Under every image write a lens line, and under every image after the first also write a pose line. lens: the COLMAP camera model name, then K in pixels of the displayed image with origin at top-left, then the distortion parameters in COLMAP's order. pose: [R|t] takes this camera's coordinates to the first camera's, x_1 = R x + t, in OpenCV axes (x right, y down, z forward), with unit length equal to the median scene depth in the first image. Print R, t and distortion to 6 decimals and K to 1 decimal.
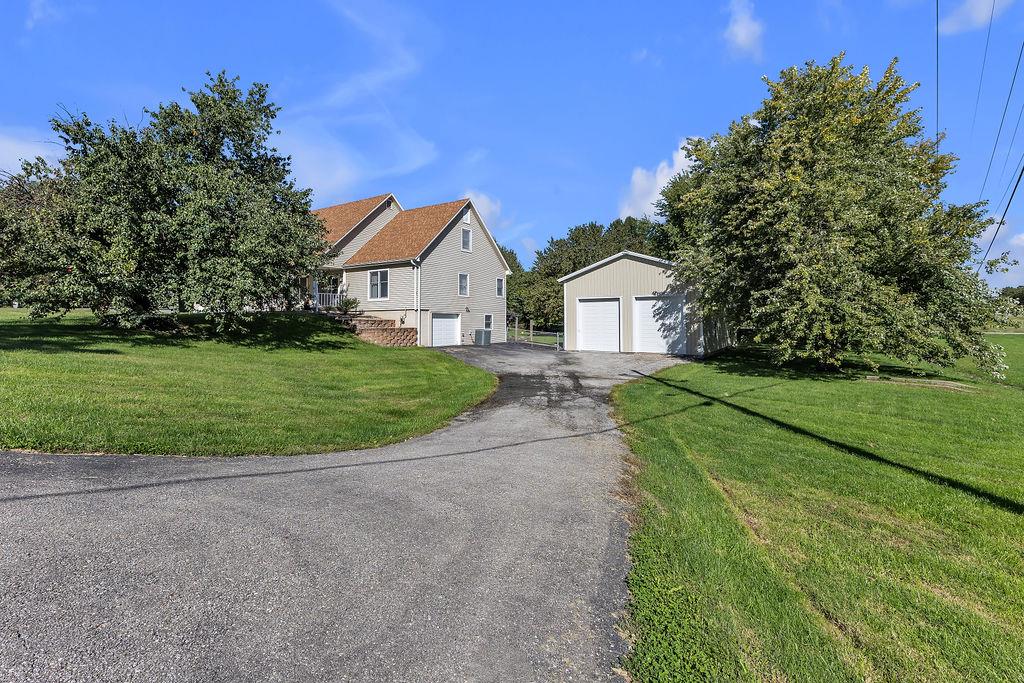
lens RADIAL K [[442.8, 0, 542.8], [0, 442.8, 318.3], [0, 0, 1]] dist [-0.000072, -0.000030]
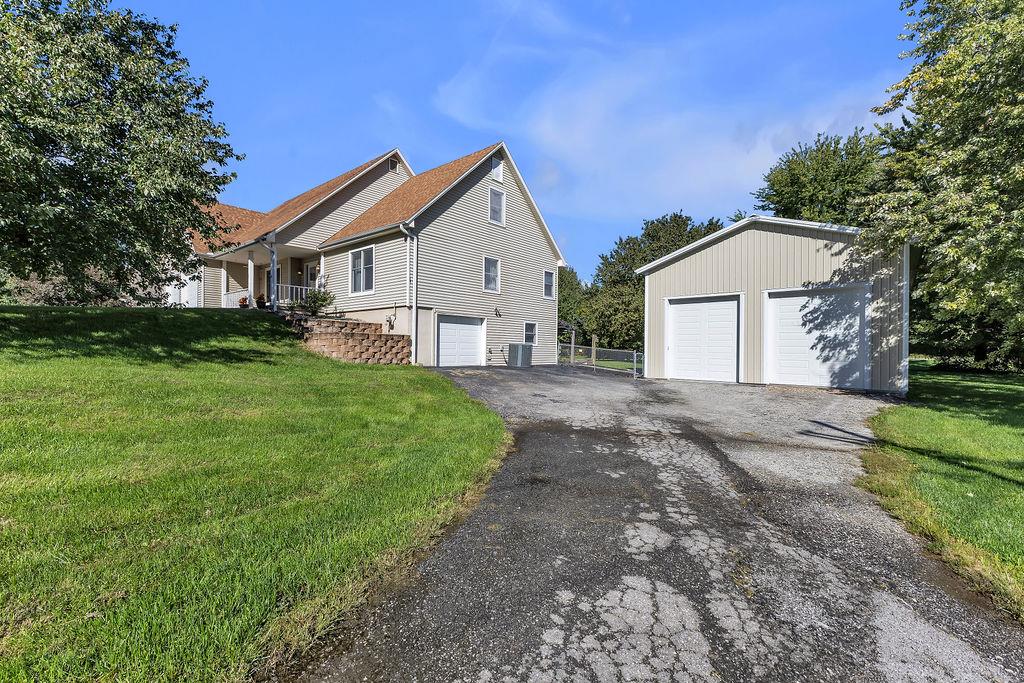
lens RADIAL K [[448.3, 0, 528.8], [0, 448.3, 350.5], [0, 0, 1]] dist [0.000471, -0.000085]
pose [[0.986254, 0.014273, -0.164619, -0.012709], [-0.012957, 0.999875, 0.009067, 0.030720], [0.164728, -0.006810, 0.986316, 0.353555]]
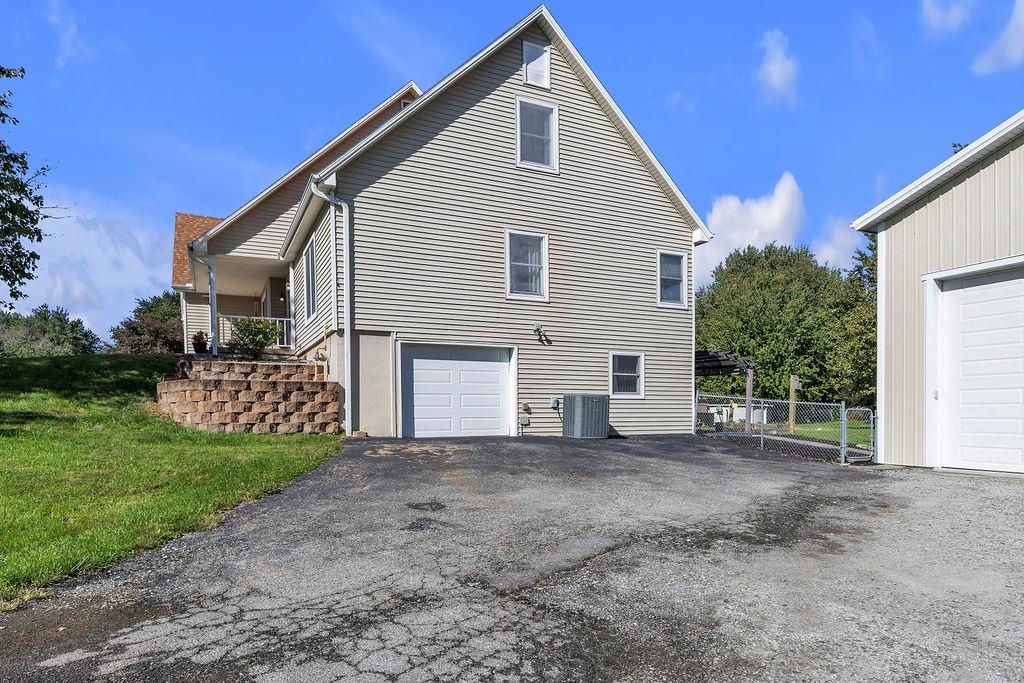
lens RADIAL K [[613.4, 0, 510.1], [0, 613.4, 425.2], [0, 0, 1]] dist [0.004470, 0.000663]
pose [[0.822175, 0.015391, -0.569027, 0.090683], [0.004315, 0.999437, 0.033267, 0.035051], [0.569219, -0.029806, 0.821646, 0.593612]]
